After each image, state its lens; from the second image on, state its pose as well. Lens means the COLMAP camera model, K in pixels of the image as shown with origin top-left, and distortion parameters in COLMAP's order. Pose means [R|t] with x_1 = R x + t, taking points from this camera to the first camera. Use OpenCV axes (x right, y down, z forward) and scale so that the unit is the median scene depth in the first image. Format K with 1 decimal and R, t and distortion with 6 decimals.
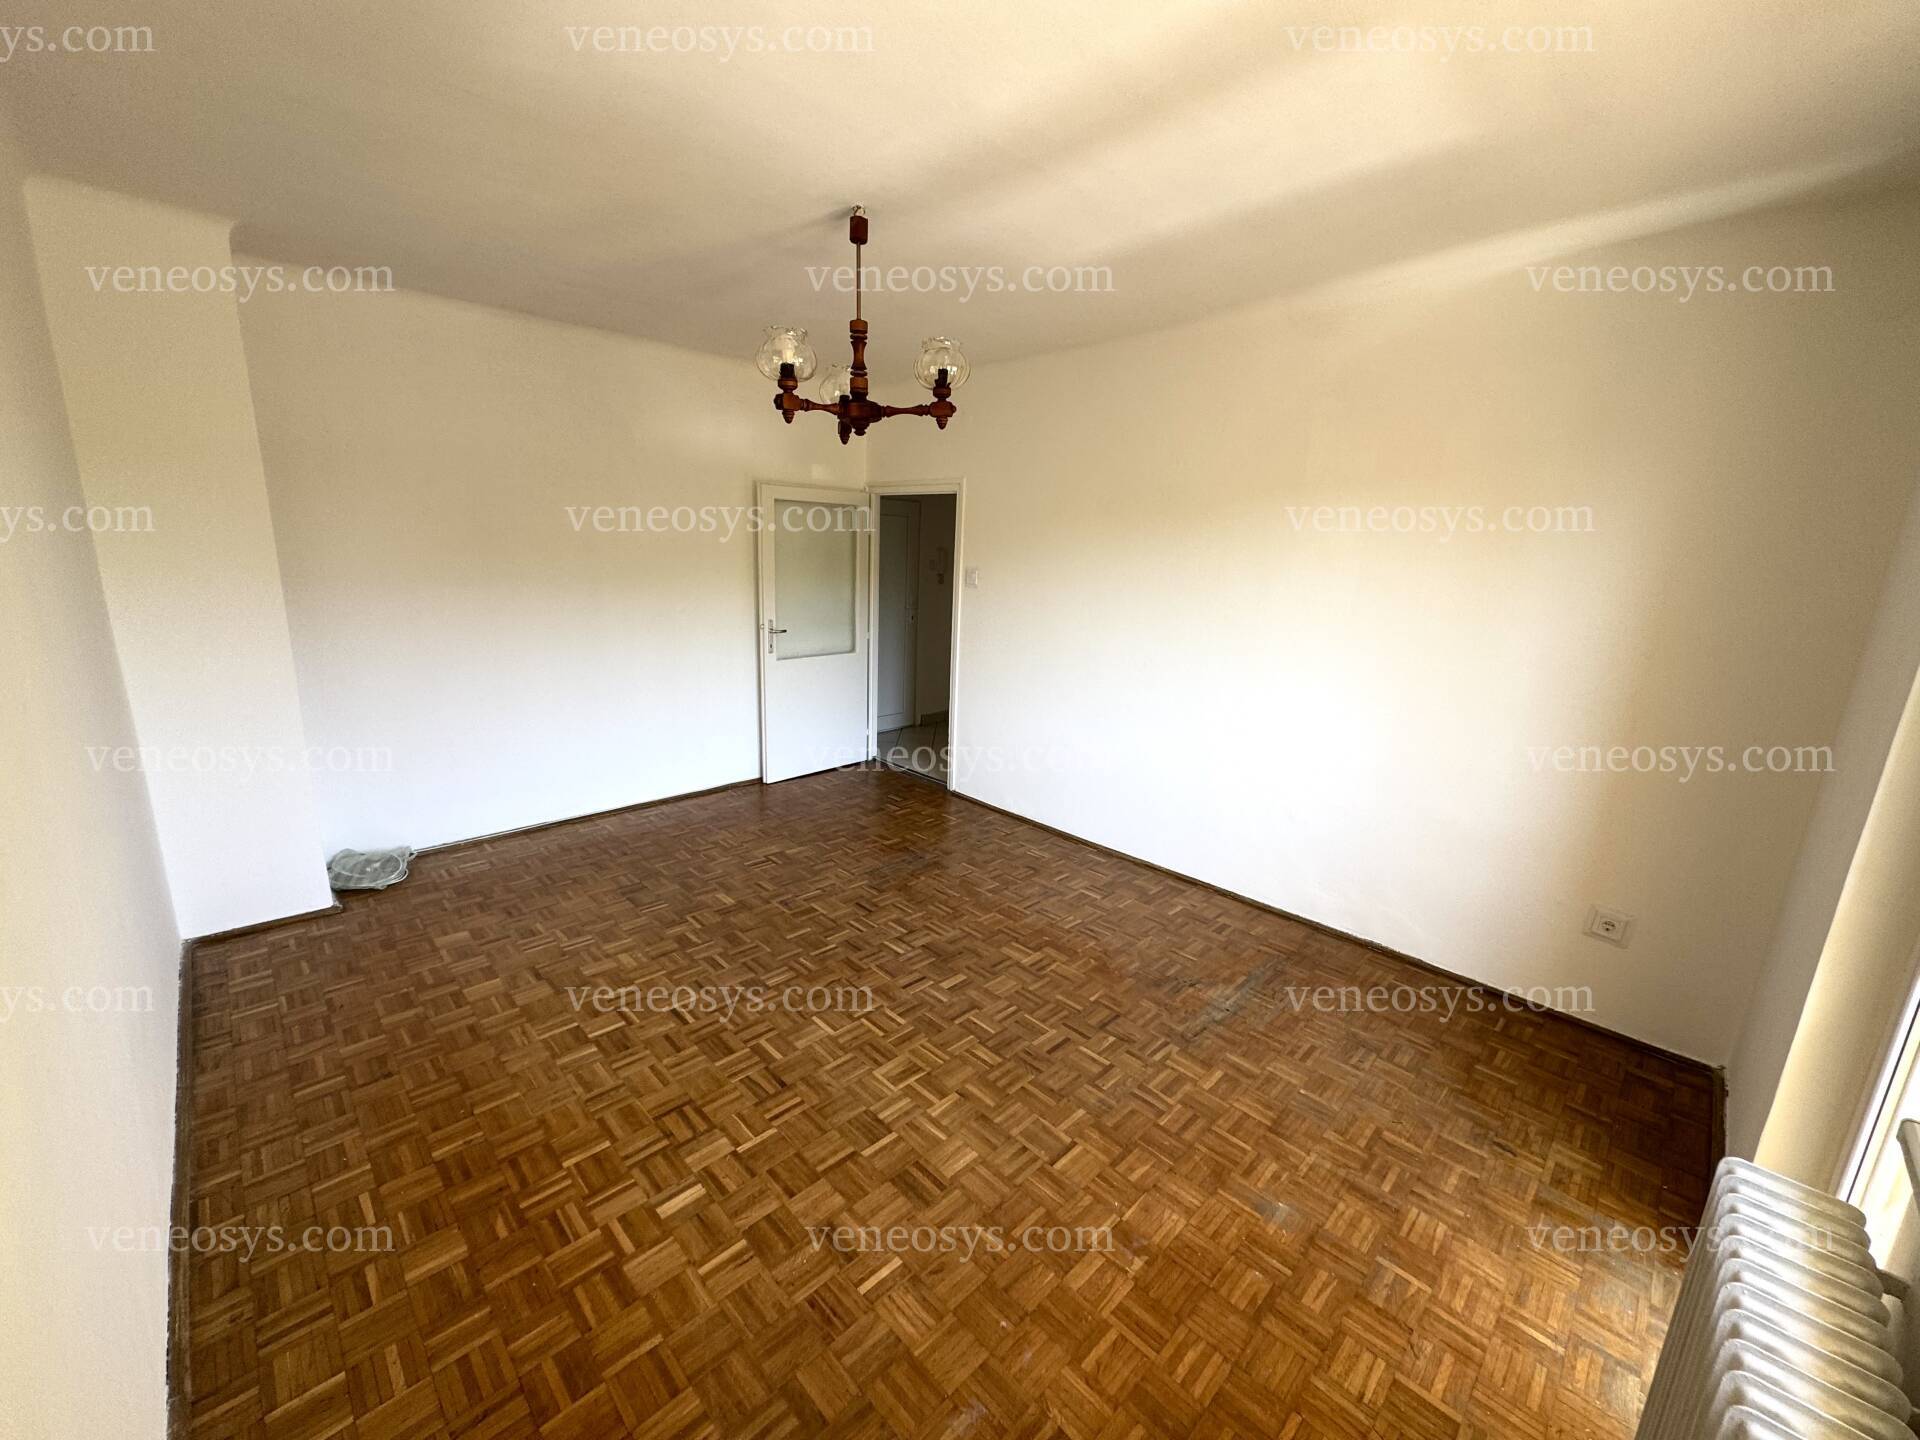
lens RADIAL K [[755.6, 0, 956.4], [0, 755.6, 720.7], [0, 0, 1]] dist [-0.002735, -0.000079]
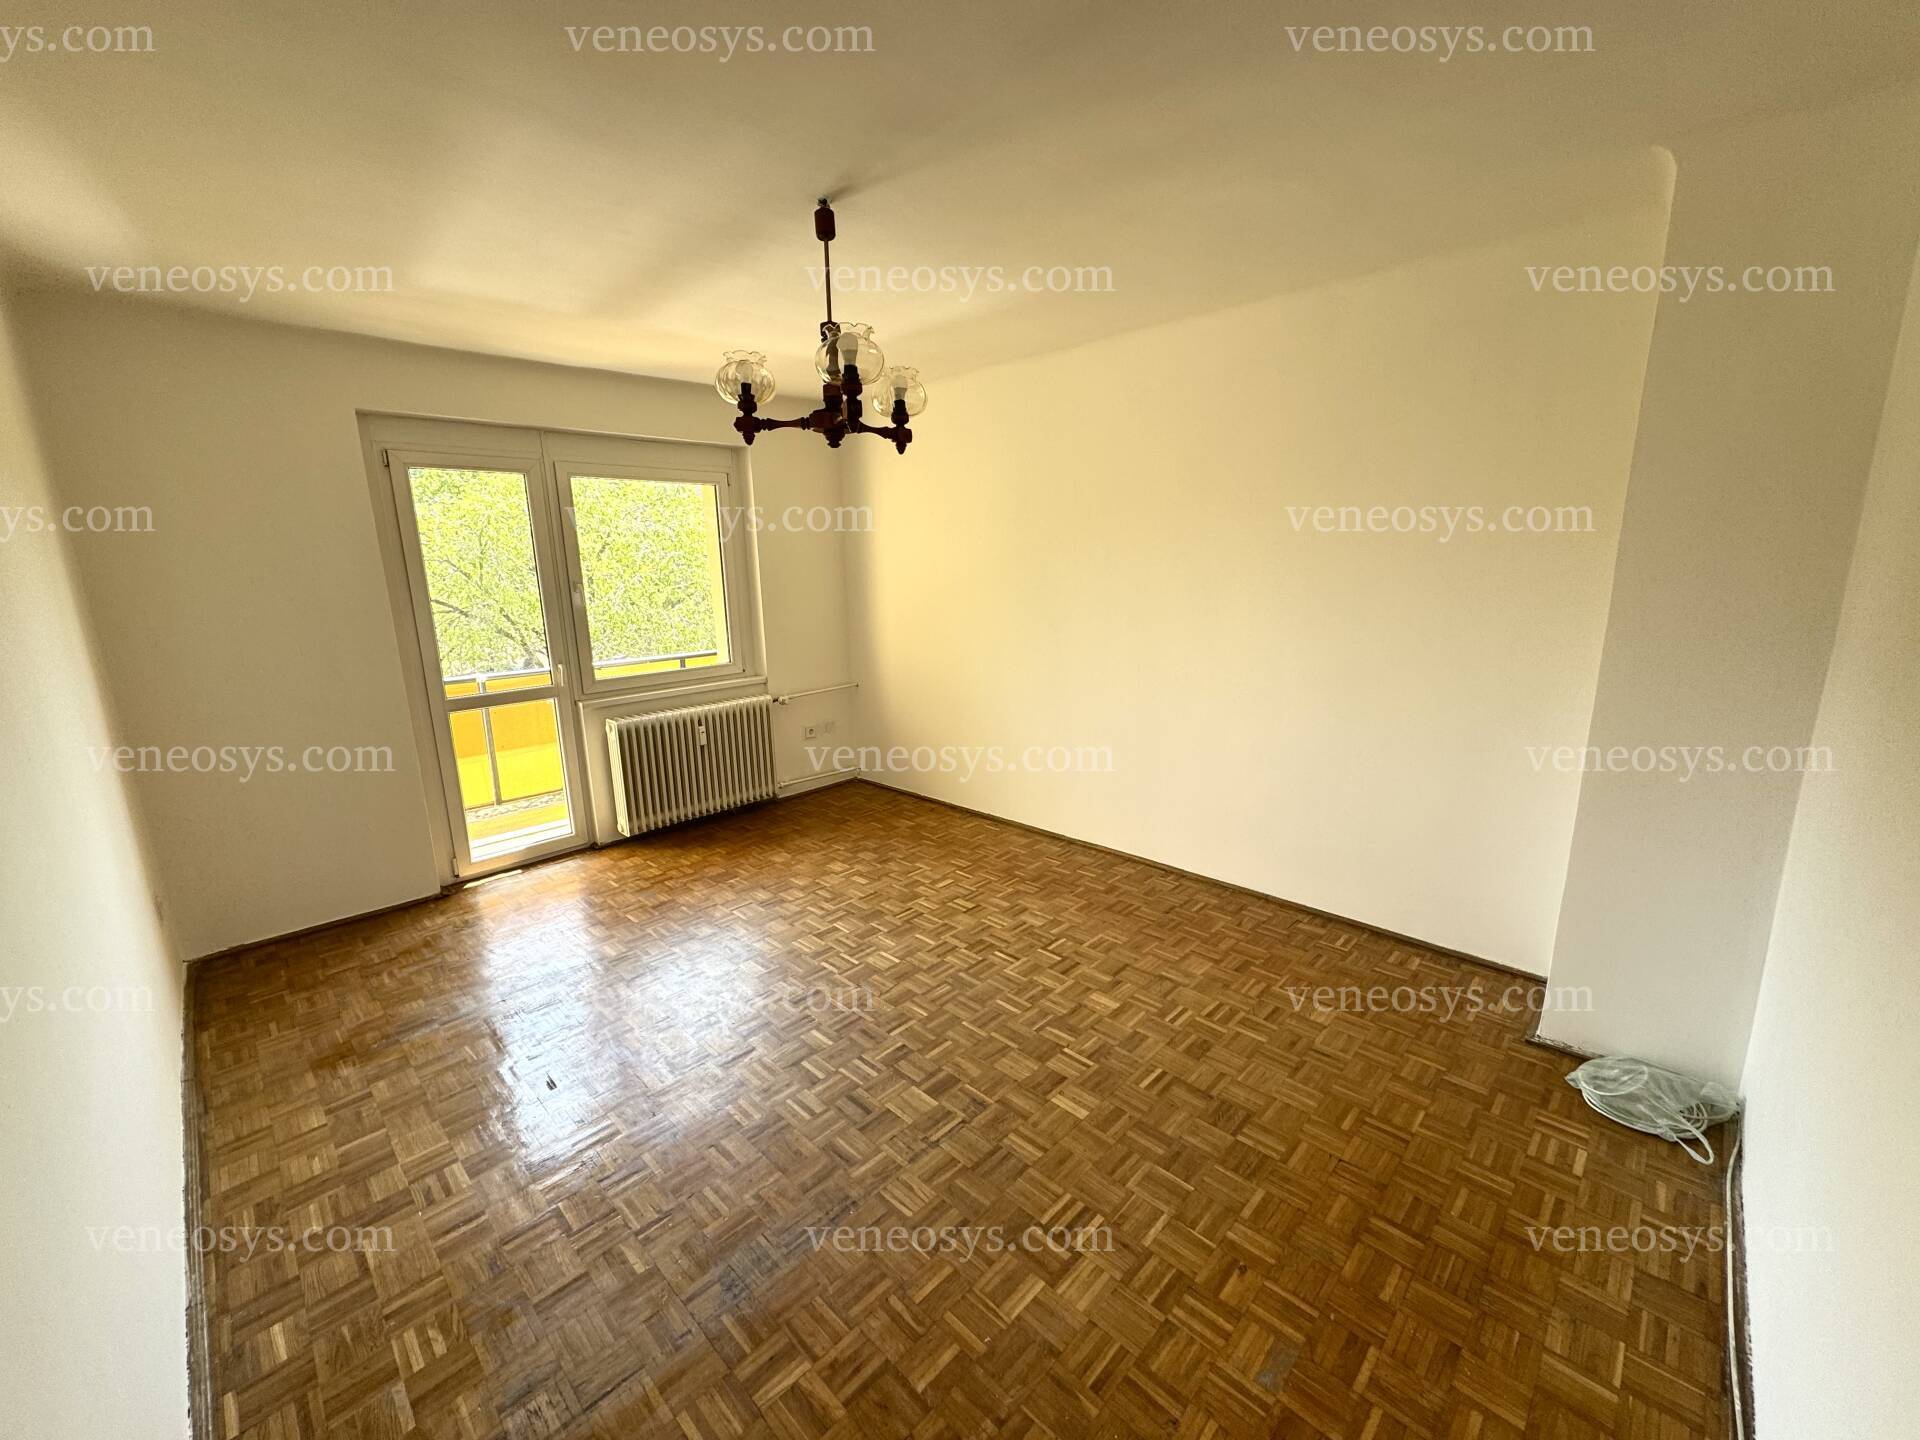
lens RADIAL K [[755.6, 0, 956.4], [0, 755.6, 720.7], [0, 0, 1]] dist [-0.002735, -0.000079]
pose [[-0.999748, -0.008750, -0.020675, -0.196065], [-0.016643, 0.906943, 0.420925, -0.348560], [0.015068, 0.421163, -0.906860, 1.487255]]
